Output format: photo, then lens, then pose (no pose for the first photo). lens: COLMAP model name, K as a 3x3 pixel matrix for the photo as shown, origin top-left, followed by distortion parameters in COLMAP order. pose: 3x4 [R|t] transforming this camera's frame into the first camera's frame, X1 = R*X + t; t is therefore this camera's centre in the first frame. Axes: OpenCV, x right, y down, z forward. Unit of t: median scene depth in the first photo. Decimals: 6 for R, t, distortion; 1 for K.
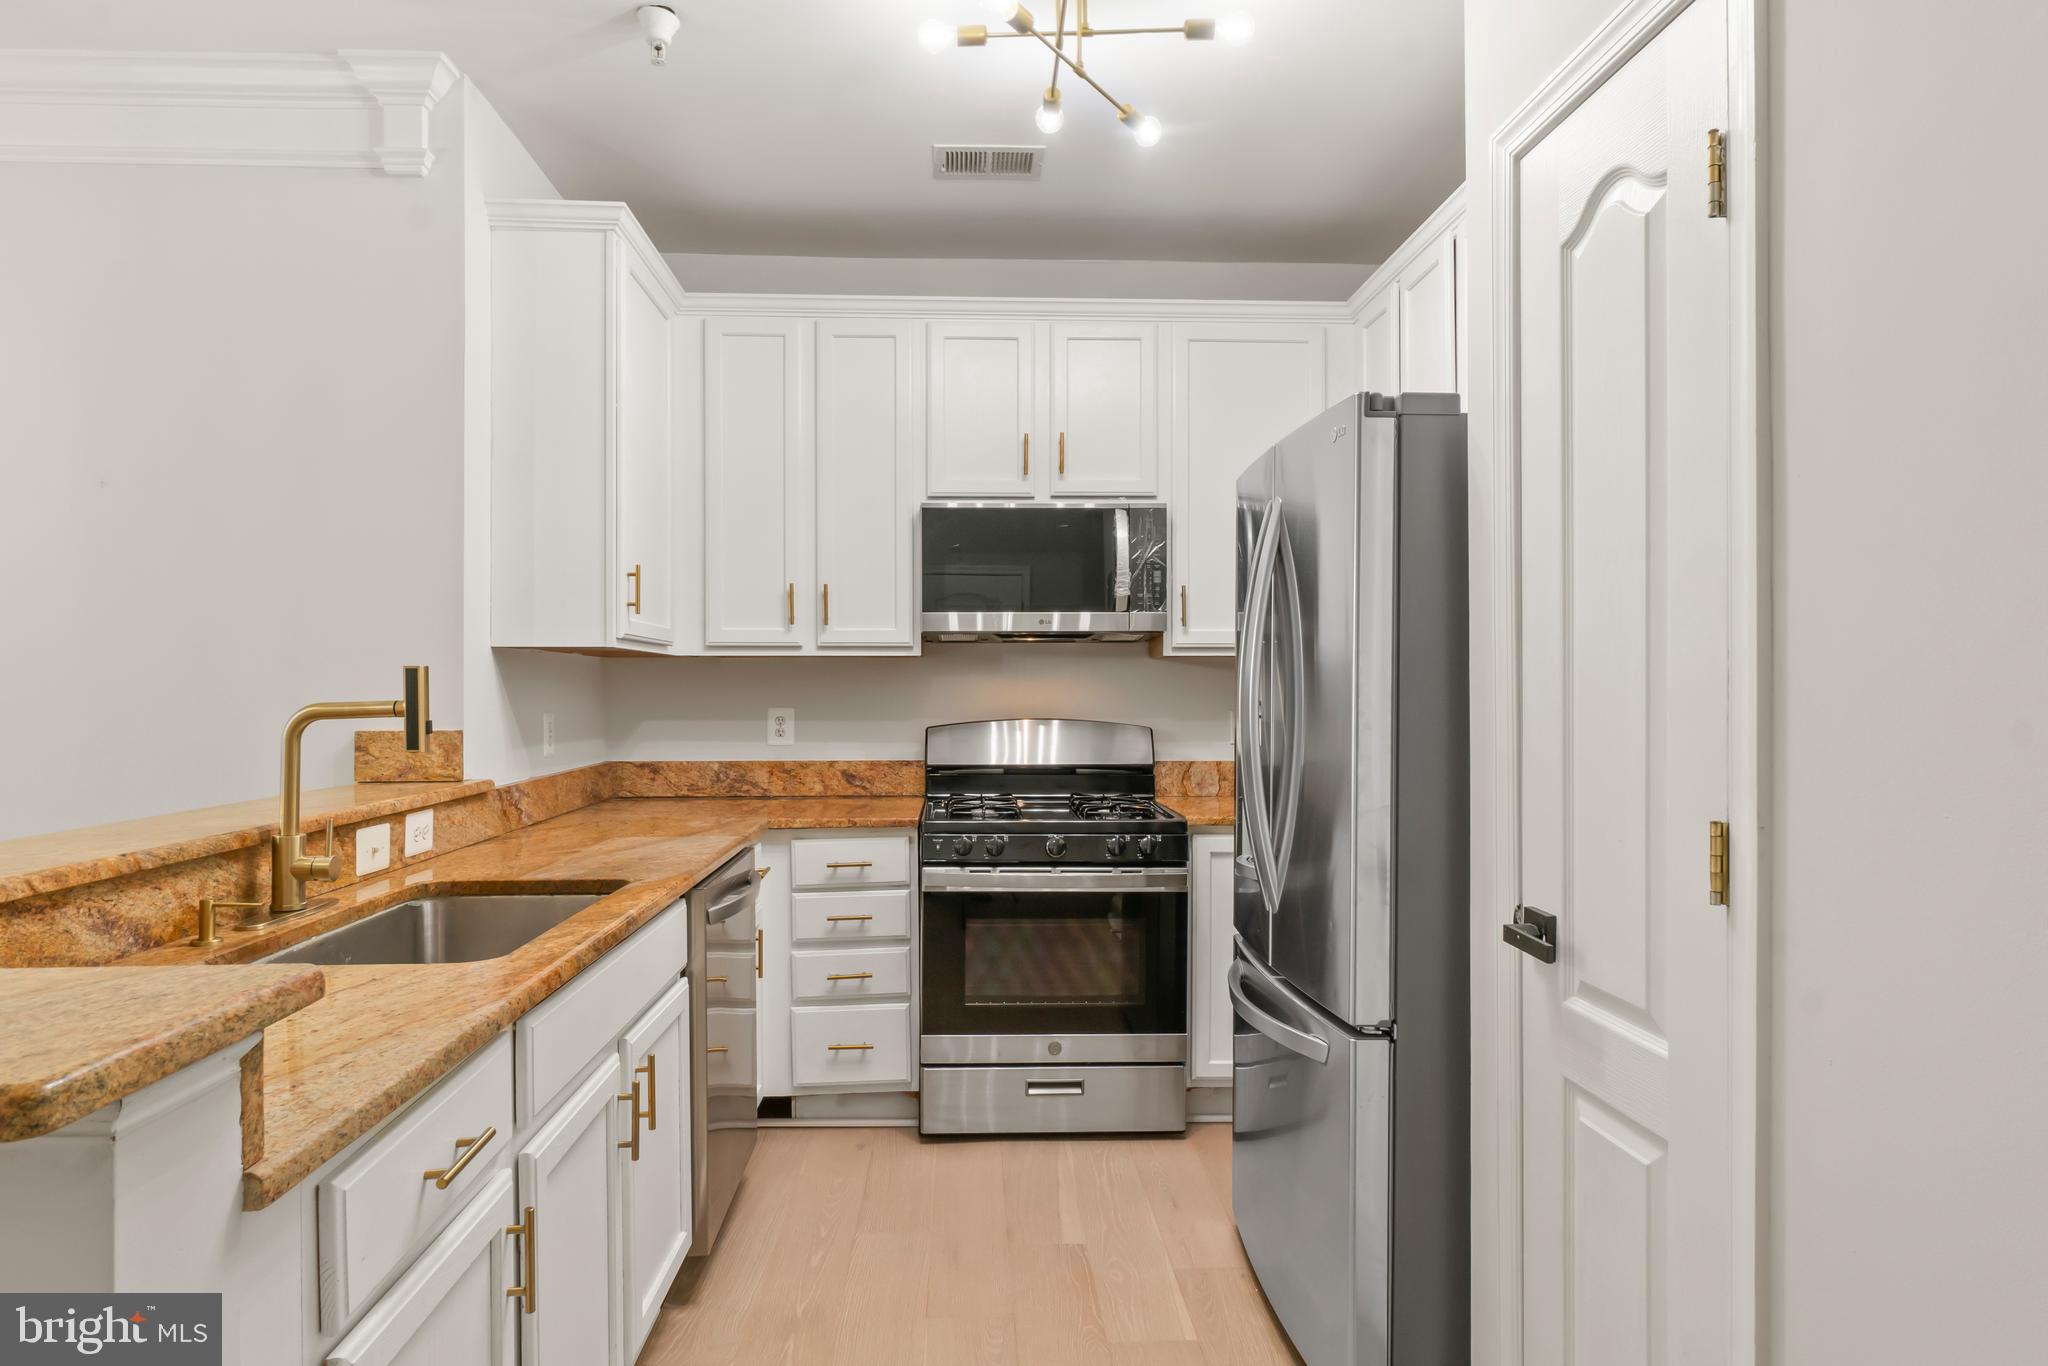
lens RADIAL K [[1171.9, 0, 1020.5], [0, 1171.9, 689.7], [0, 0, 1]] dist [0.005503, -0.010261]
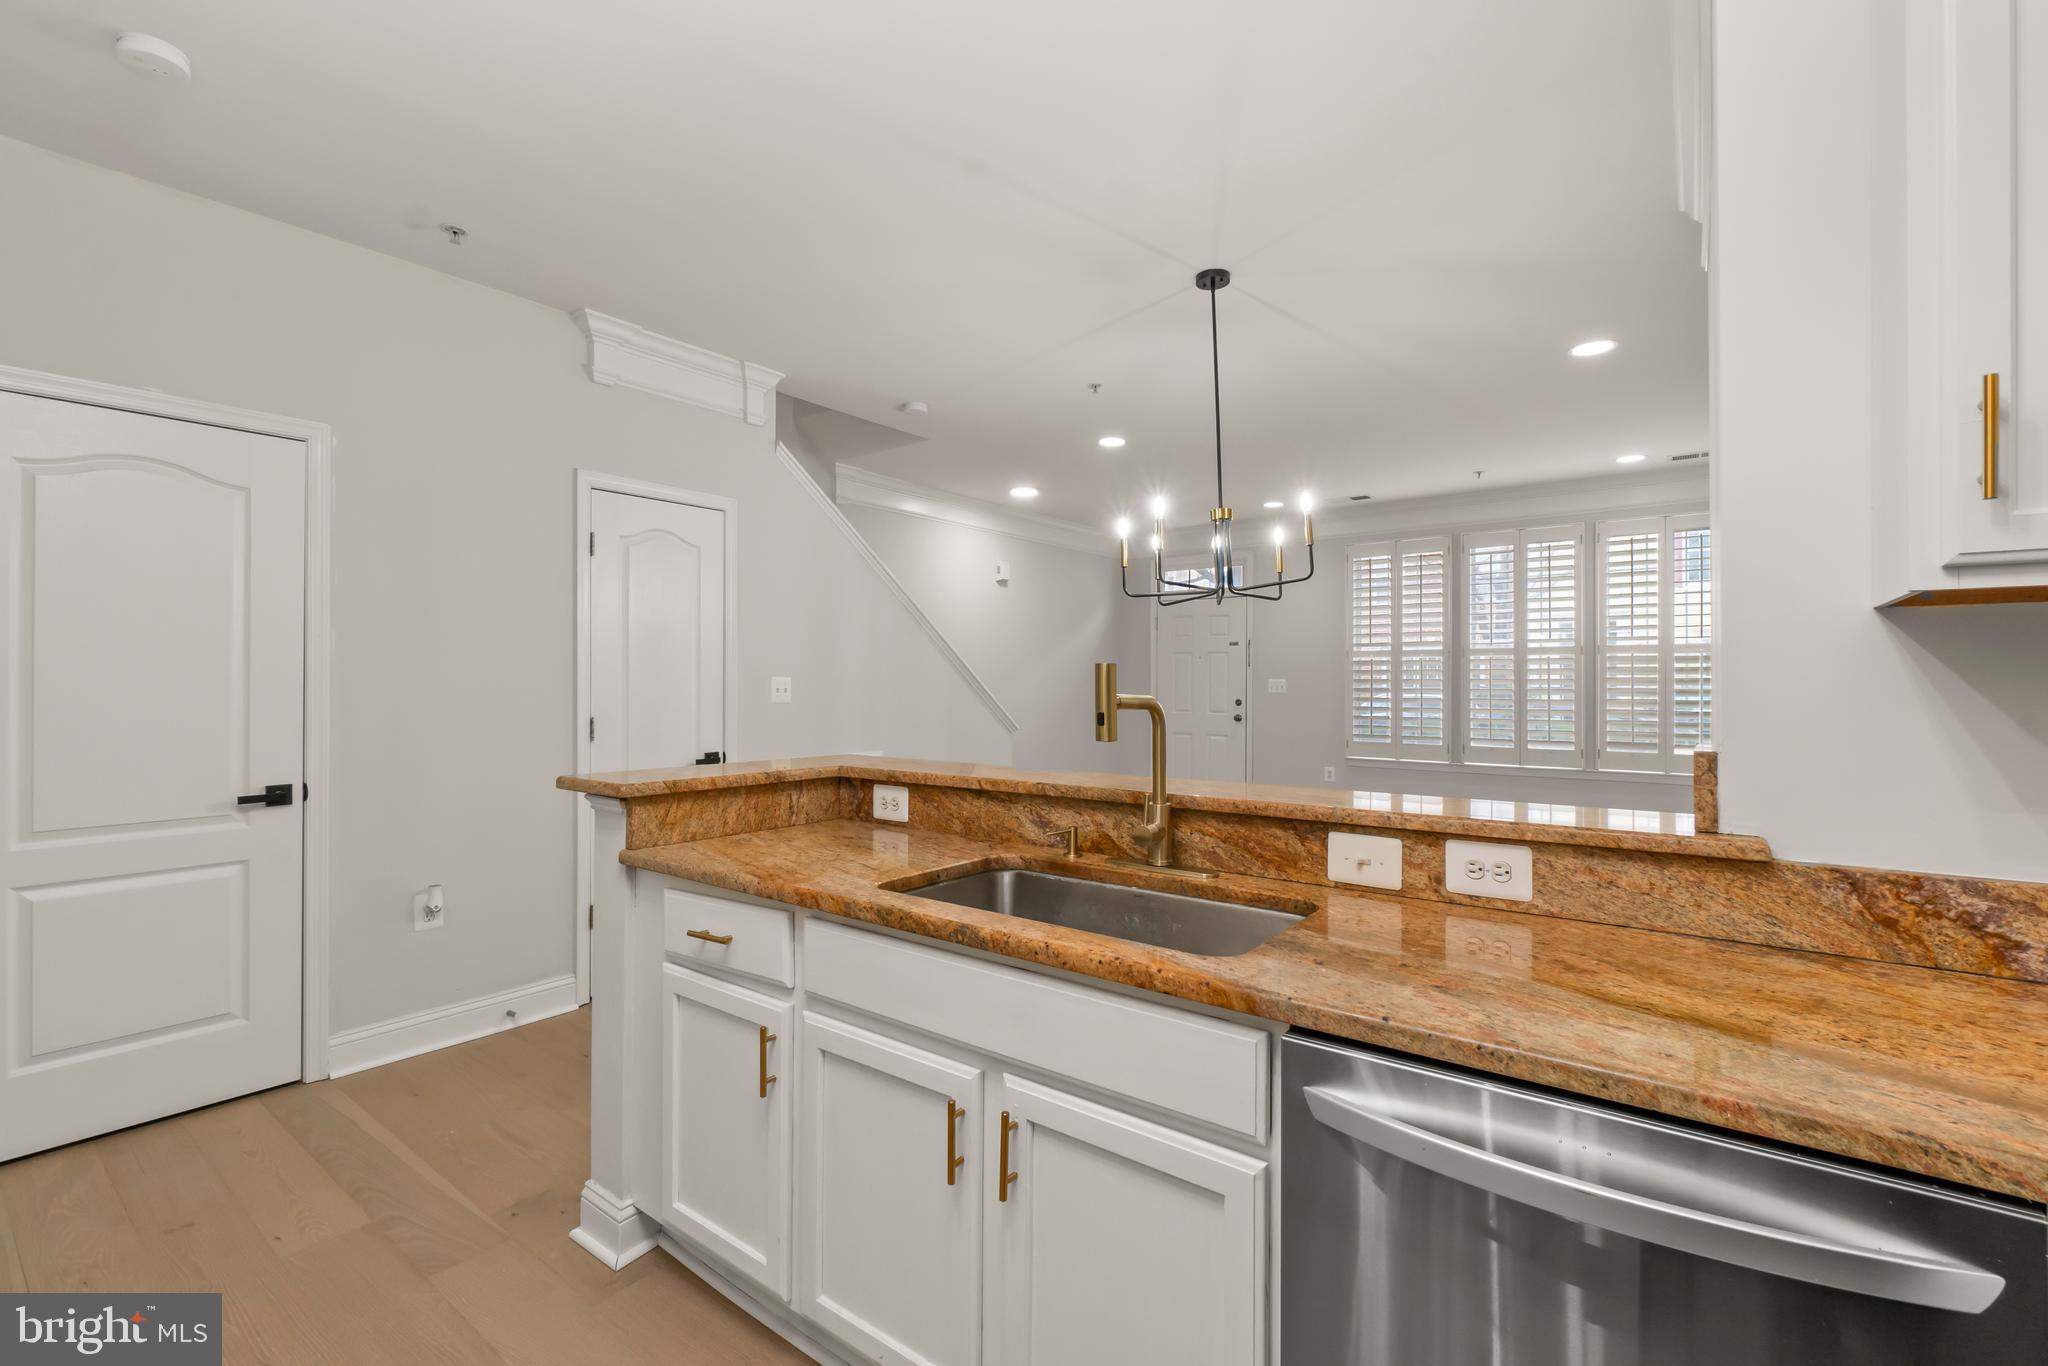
lens RADIAL K [[894.6, 0, 1007.2], [0, 894.6, 675.0], [0, 0, 1]] dist [-0.003492, -0.000217]
pose [[-0.650592, -0.005847, -0.759405, 0.110557], [-0.002845, 0.999982, -0.005261, -0.002681], [0.759422, -0.001262, -0.650597, 0.865582]]
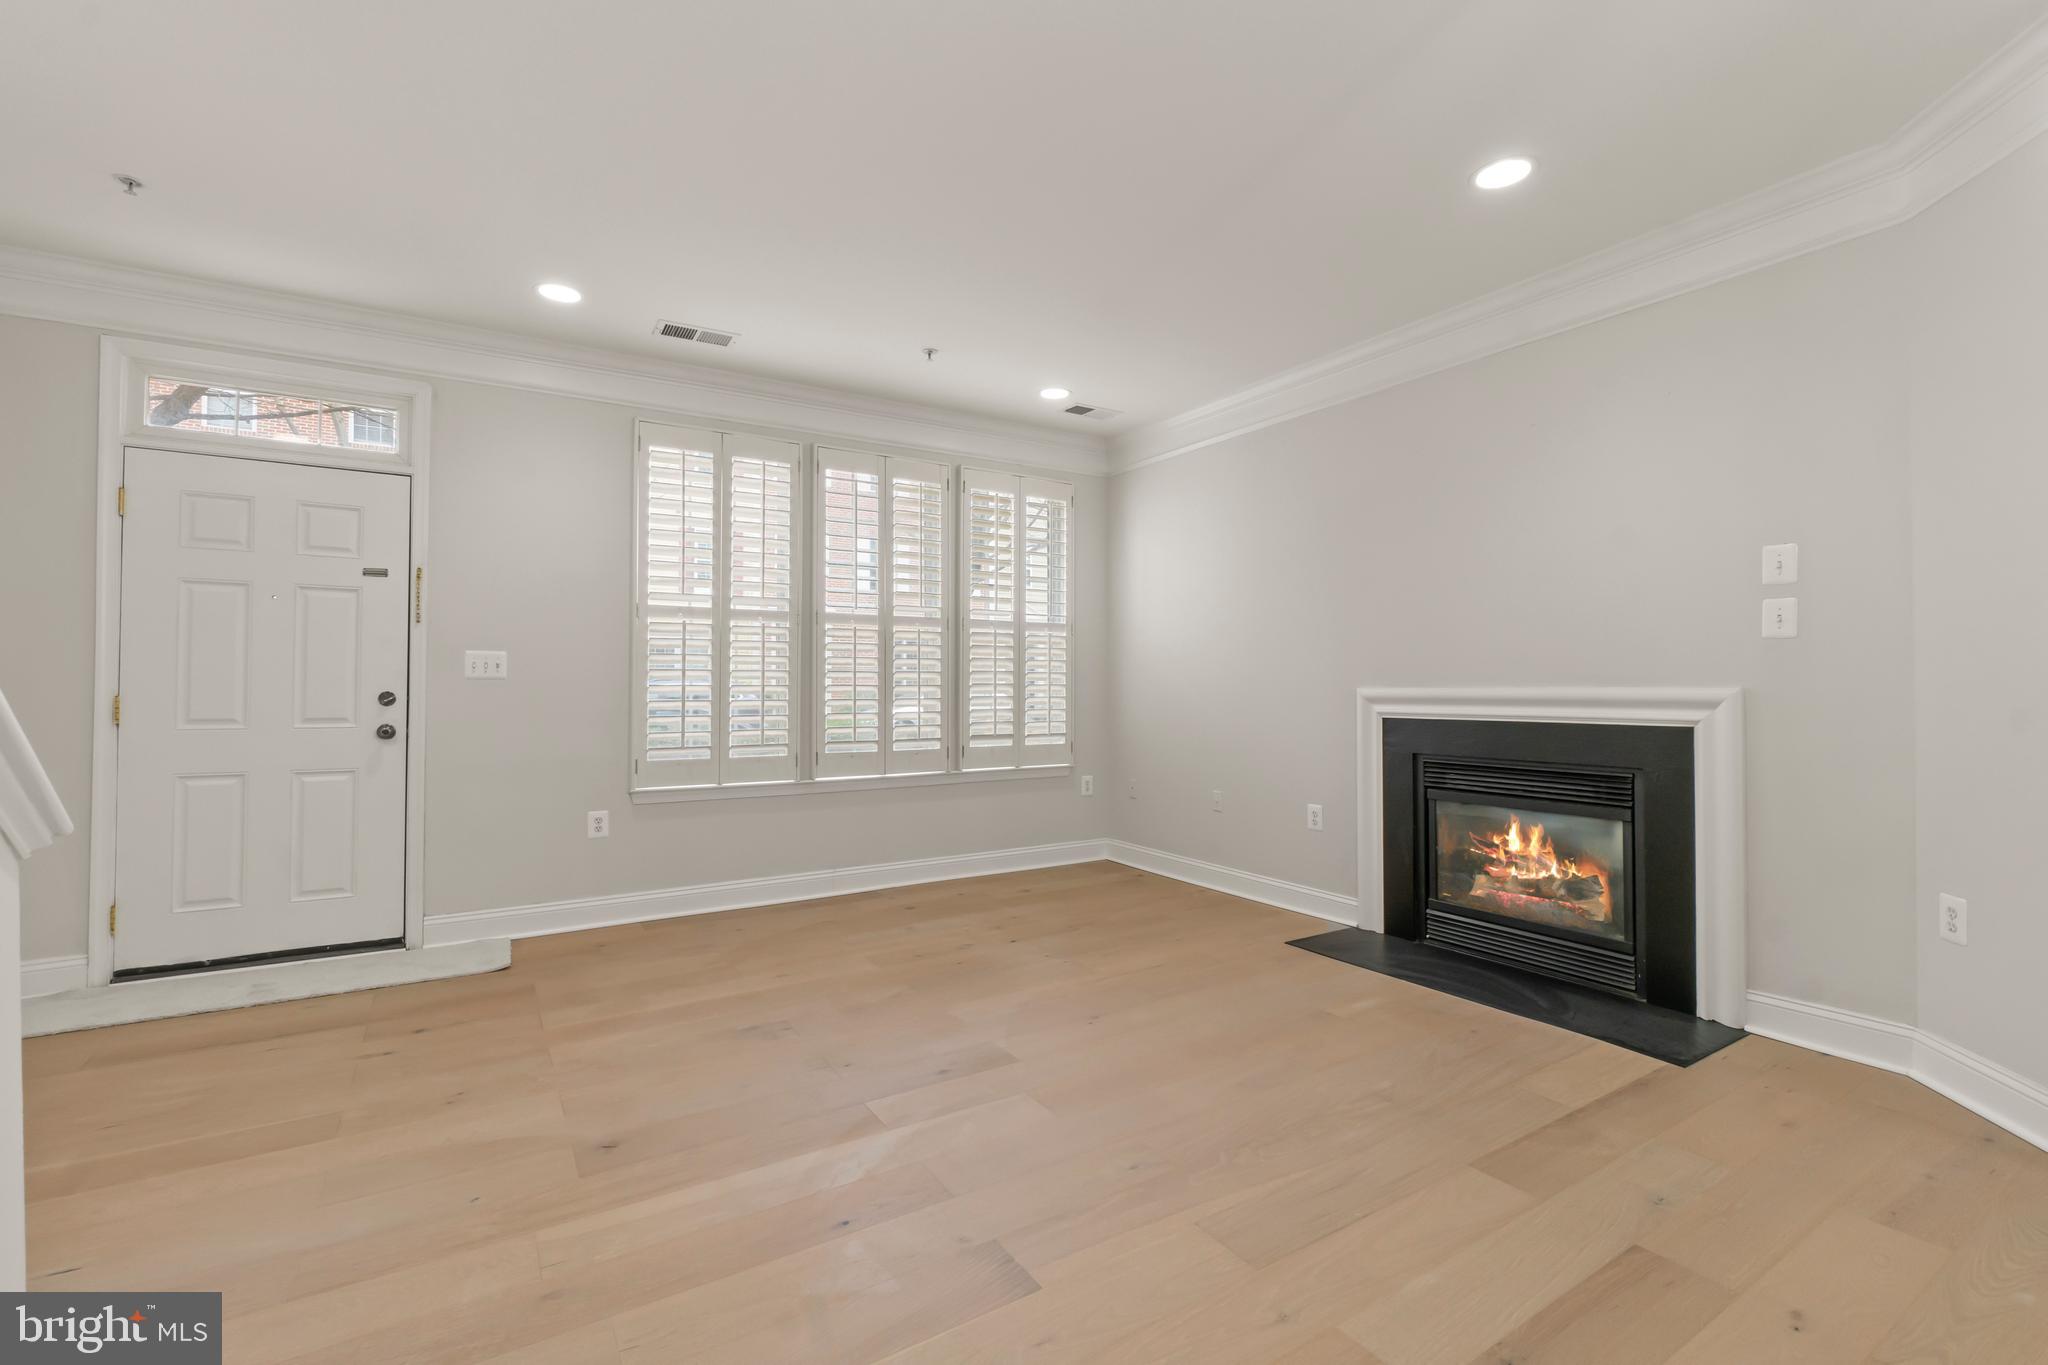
lens RADIAL K [[894.6, 0, 1013.0], [0, 894.6, 671.5], [0, 0, 1]] dist [-0.003492, -0.000217]
pose [[0.484529, -0.014775, -0.874650, -0.780708], [-0.001294, 0.999844, -0.017607, 0.042744], [0.874774, 0.009663, 0.484434, -0.122316]]
